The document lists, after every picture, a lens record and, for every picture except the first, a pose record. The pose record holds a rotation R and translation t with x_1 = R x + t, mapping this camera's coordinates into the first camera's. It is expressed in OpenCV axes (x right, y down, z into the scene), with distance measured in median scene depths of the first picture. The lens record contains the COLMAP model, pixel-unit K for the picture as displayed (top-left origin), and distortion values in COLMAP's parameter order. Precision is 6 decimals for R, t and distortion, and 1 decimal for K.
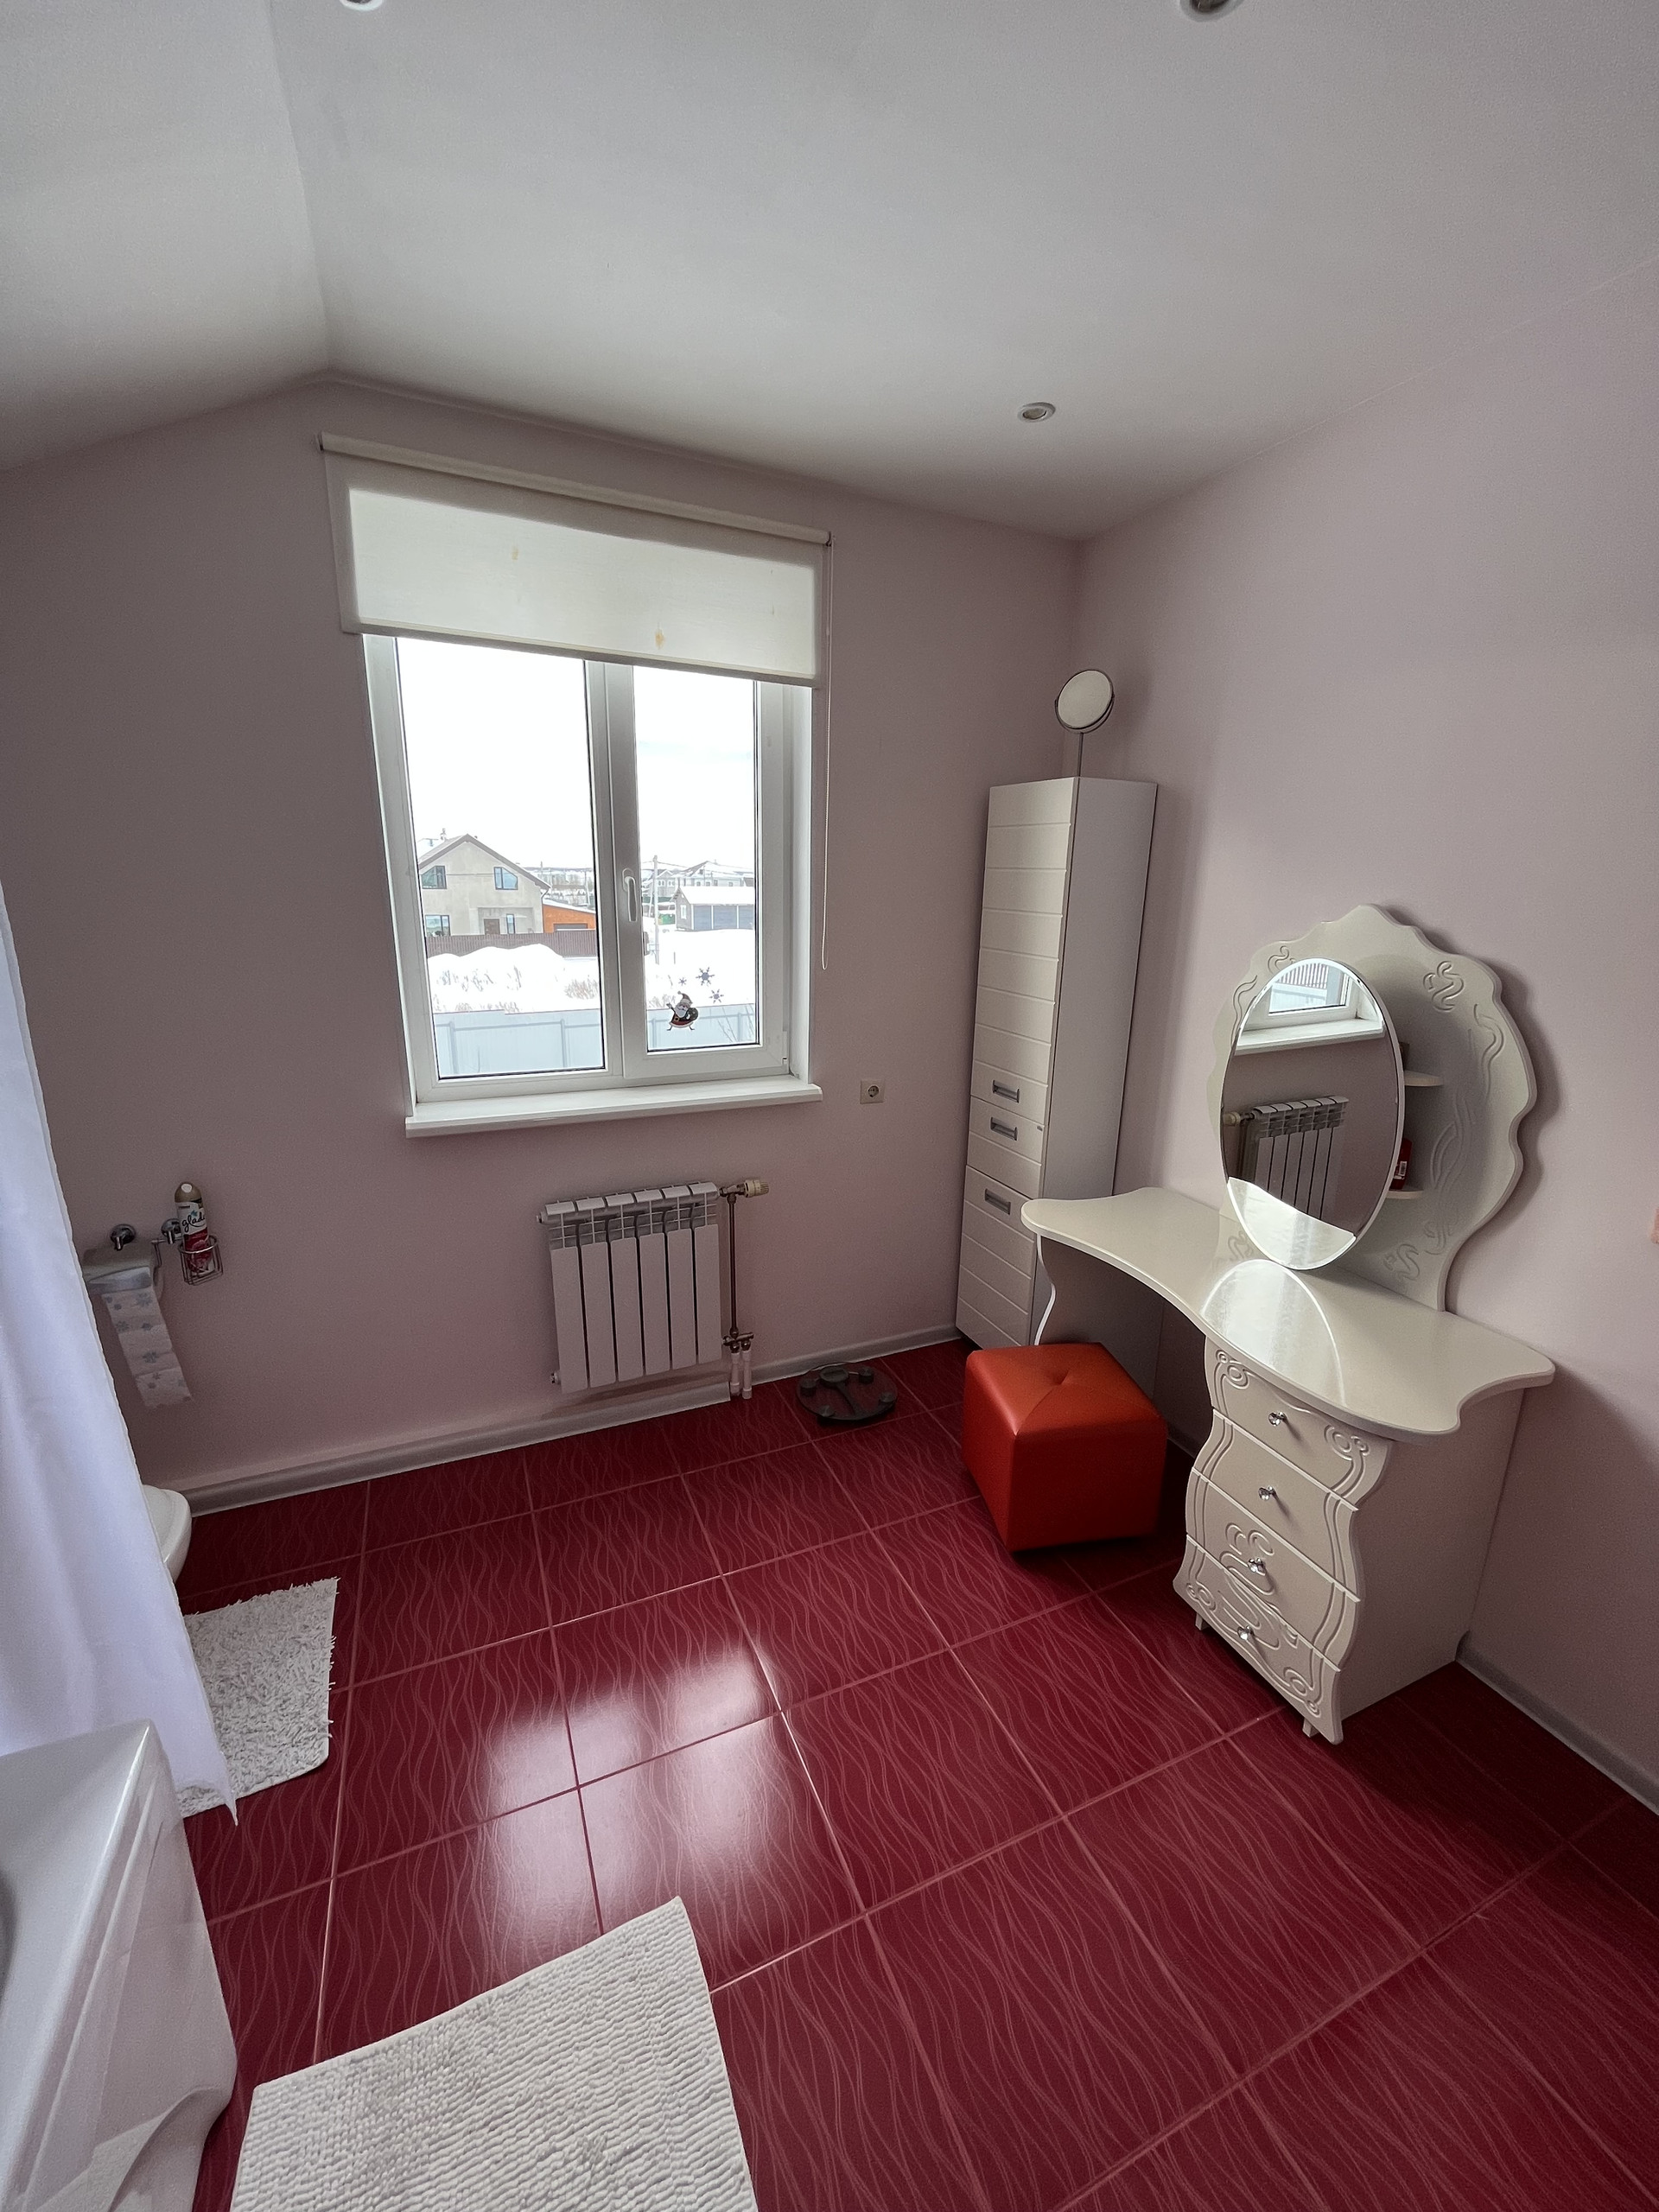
lens RADIAL K [[893.9, 0, 839.5], [0, 893.9, 1107.0], [0, 0, 1]] dist [-0.000099, -0.000112]
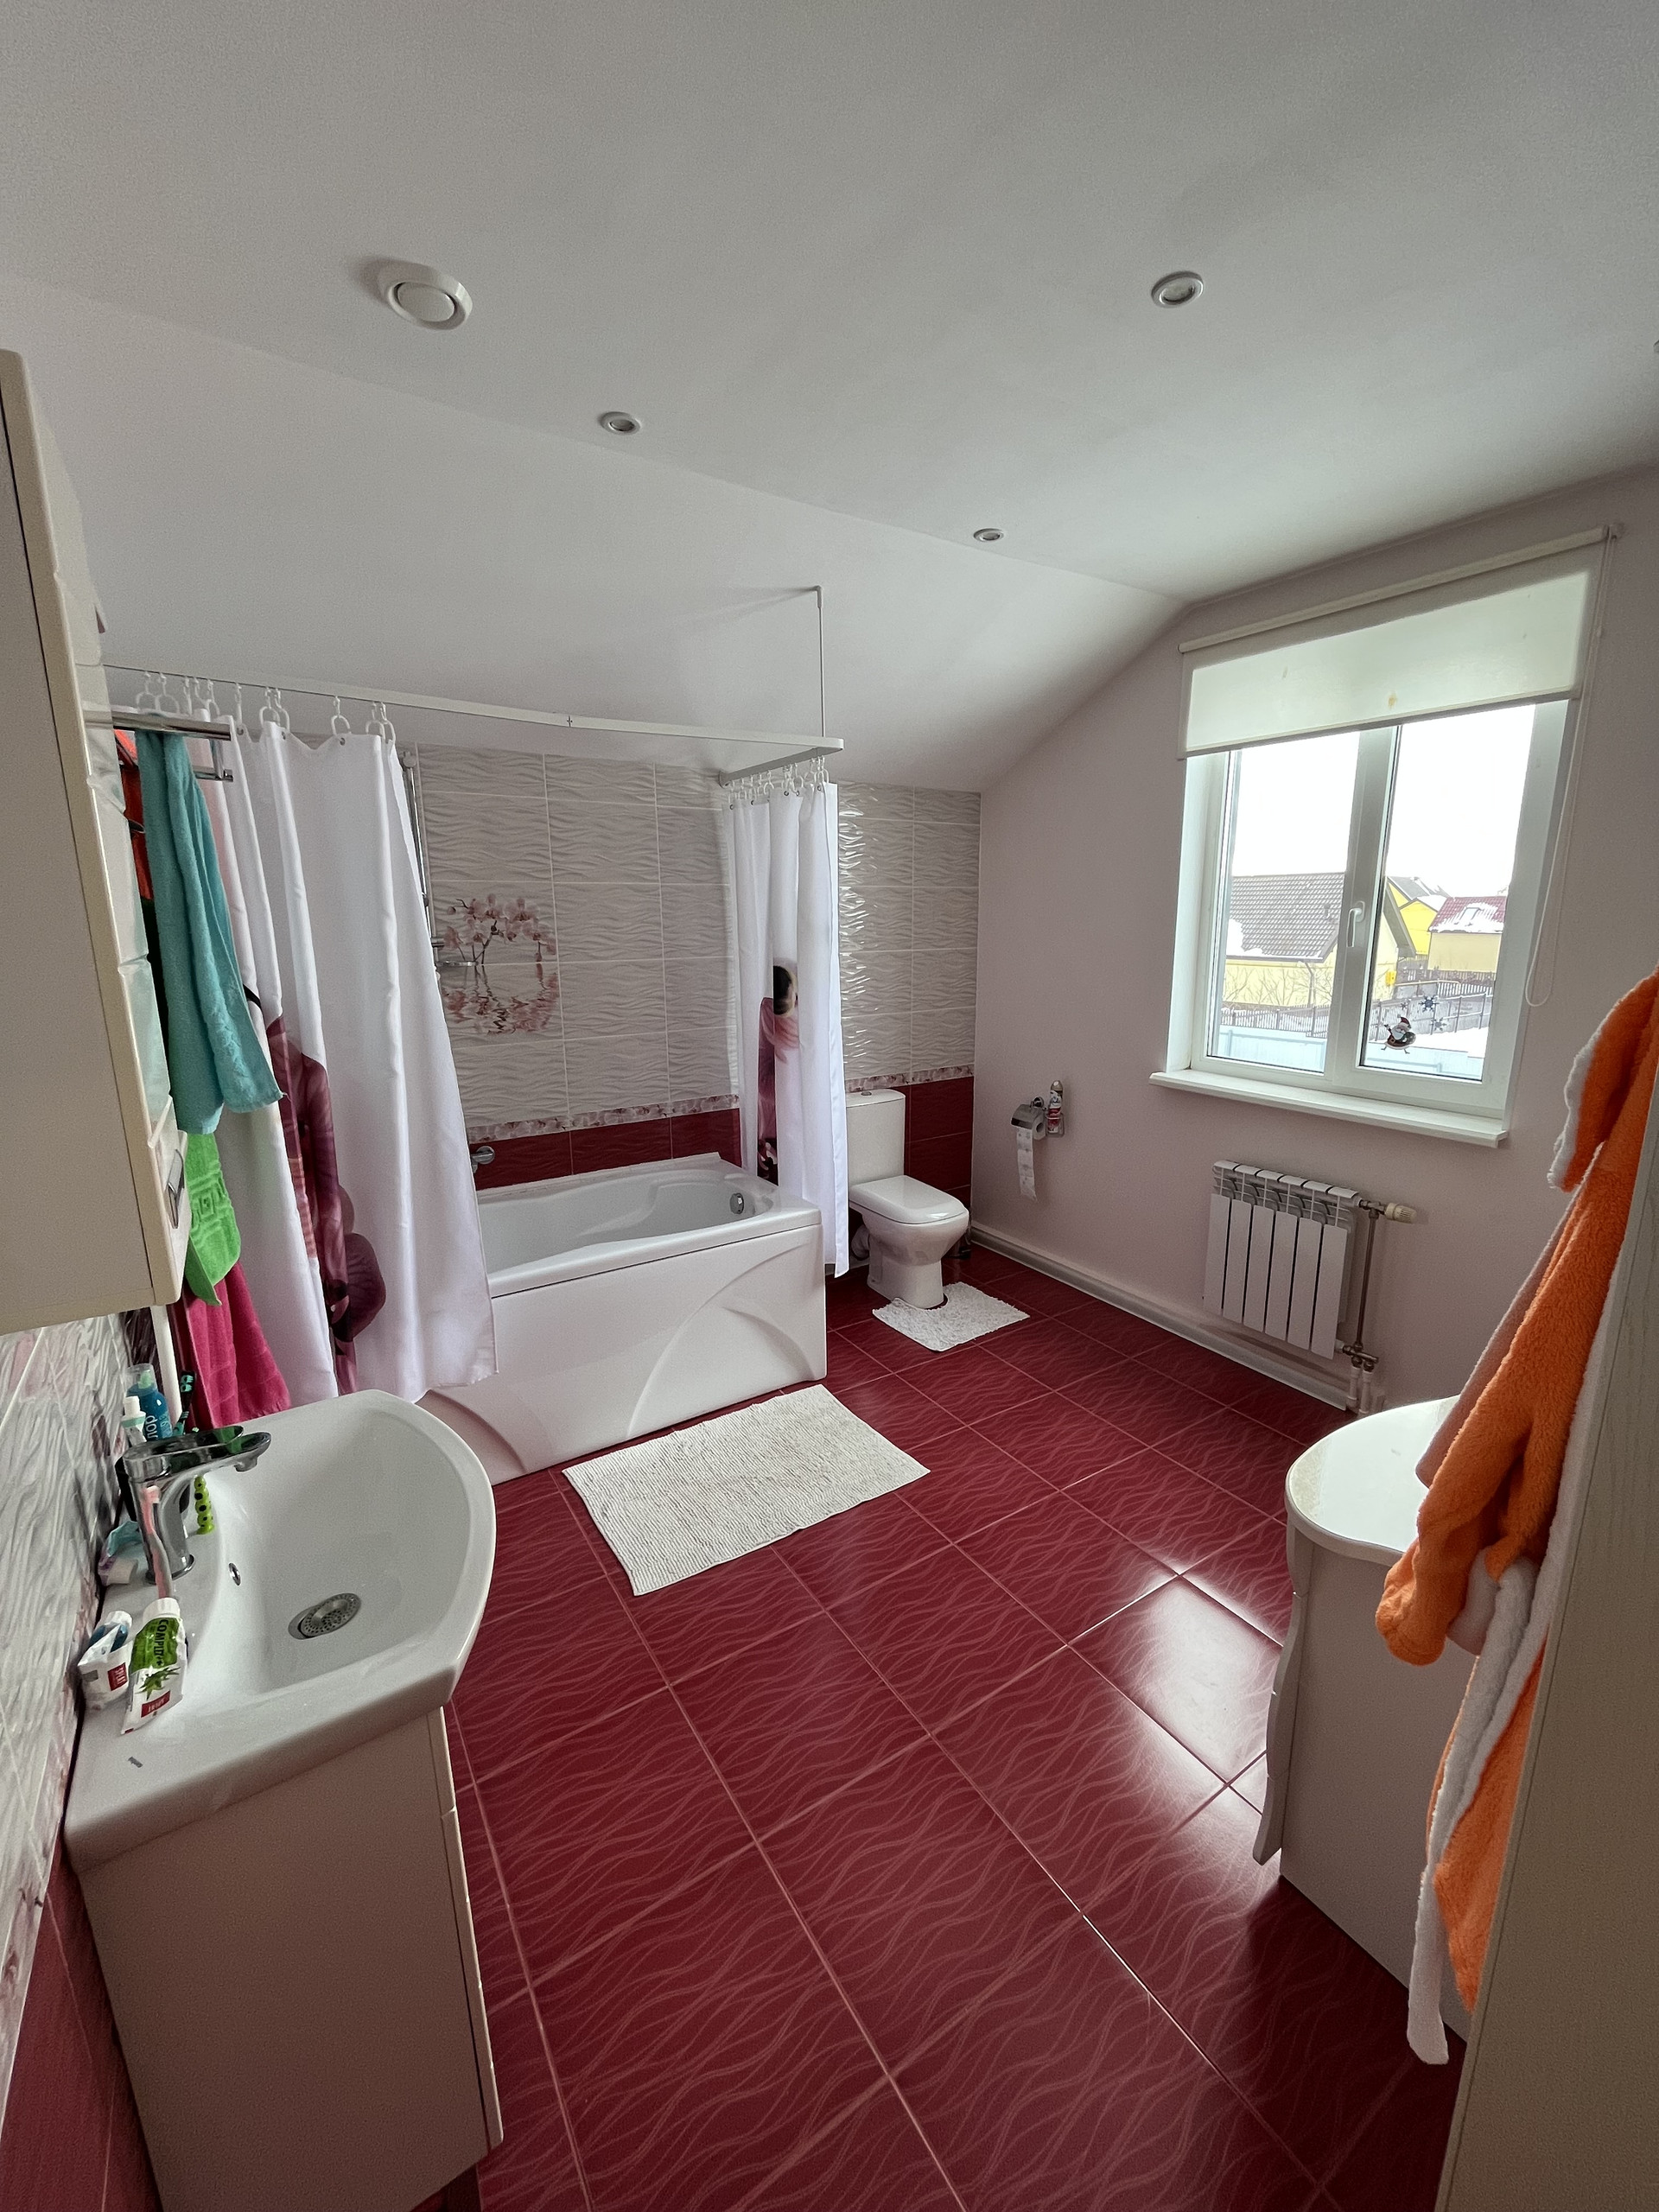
lens RADIAL K [[893.9, 0, 831.9], [0, 893.9, 1105.8], [0, 0, 1]] dist [-0.000099, -0.000112]
pose [[0.150709, 0.193340, -0.969488, 0.821340], [-0.234589, 0.959672, 0.154915, -0.034095], [0.960341, 0.204084, 0.189986, 0.185486]]
